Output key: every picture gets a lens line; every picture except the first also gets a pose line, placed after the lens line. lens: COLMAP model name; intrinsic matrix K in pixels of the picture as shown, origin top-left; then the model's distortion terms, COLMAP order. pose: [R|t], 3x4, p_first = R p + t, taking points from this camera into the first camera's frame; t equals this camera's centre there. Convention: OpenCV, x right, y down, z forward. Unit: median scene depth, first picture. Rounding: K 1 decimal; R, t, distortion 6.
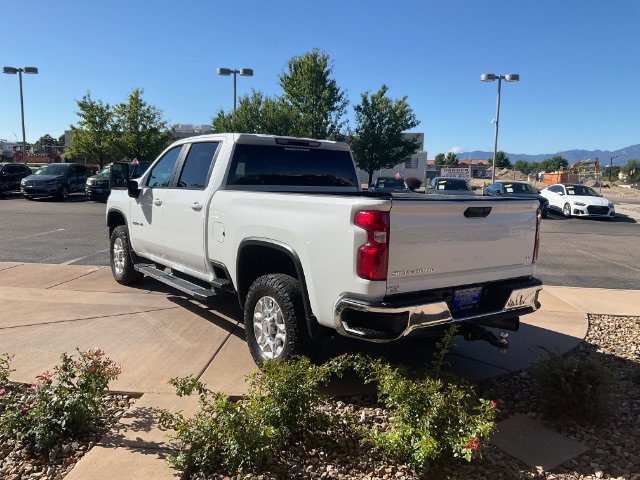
lens RADIAL K [[535.4, 0, 317.1], [0, 535.4, 235.3], [0, 0, 1]] dist [0.086034, -0.152190]
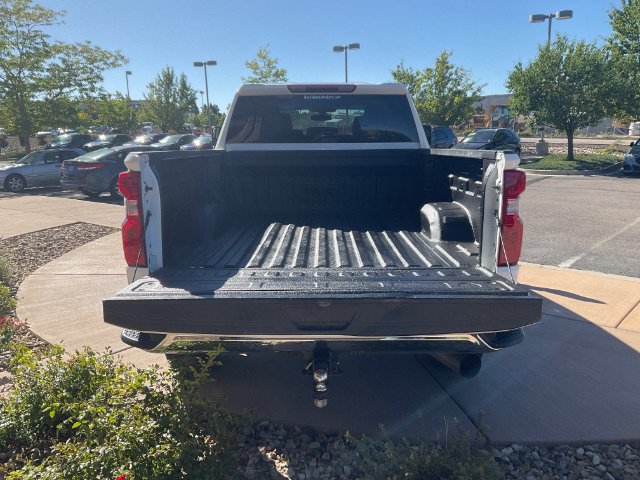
lens RADIAL K [[542.1, 0, 315.4], [0, 542.1, 233.4], [0, 0, 1]] dist [0.004943, -0.009007]
pose [[0.803349, 0.069669, -0.591420, 0.088824], [-0.035264, 0.996956, 0.069540, -0.002561], [0.594464, -0.035010, 0.803360, 0.065860]]
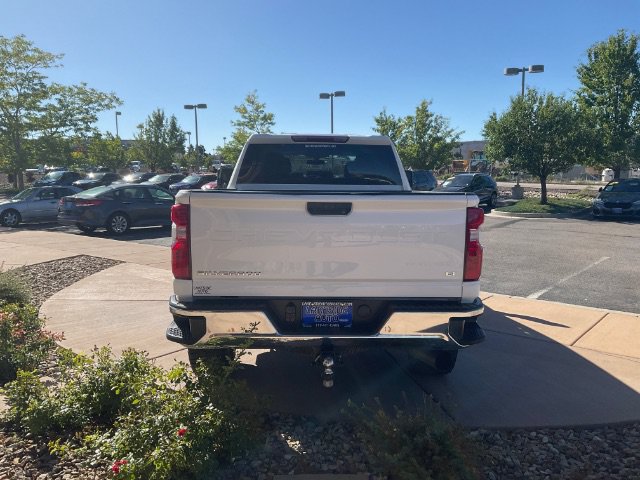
lens RADIAL K [[535.4, 0, 317.1], [0, 535.4, 235.3], [0, 0, 1]] dist [0.086034, -0.152190]
pose [[0.822888, 0.037459, -0.566968, 0.099301], [-0.047242, 0.998880, -0.002571, -0.000022], [0.566237, 0.028900, 0.823736, 0.043174]]
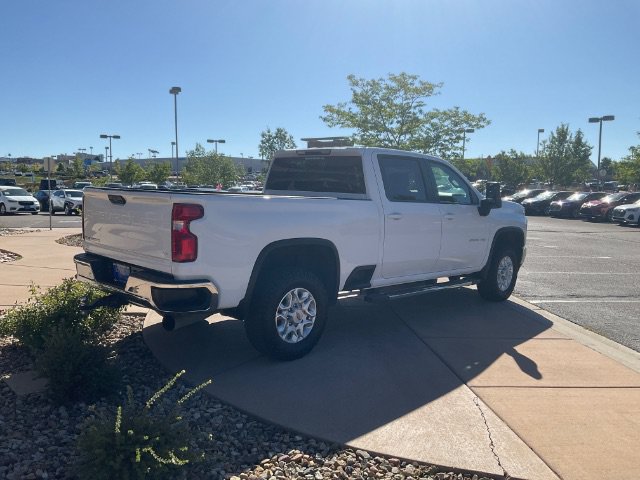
lens RADIAL K [[535.4, 0, 317.1], [0, 535.4, 235.3], [0, 0, 1]] dist [0.086034, -0.152190]
pose [[0.169269, 0.067425, -0.983261, 0.206779], [-0.140959, 0.989057, 0.043556, -0.010638], [0.975437, 0.131227, 0.176921, 0.164325]]
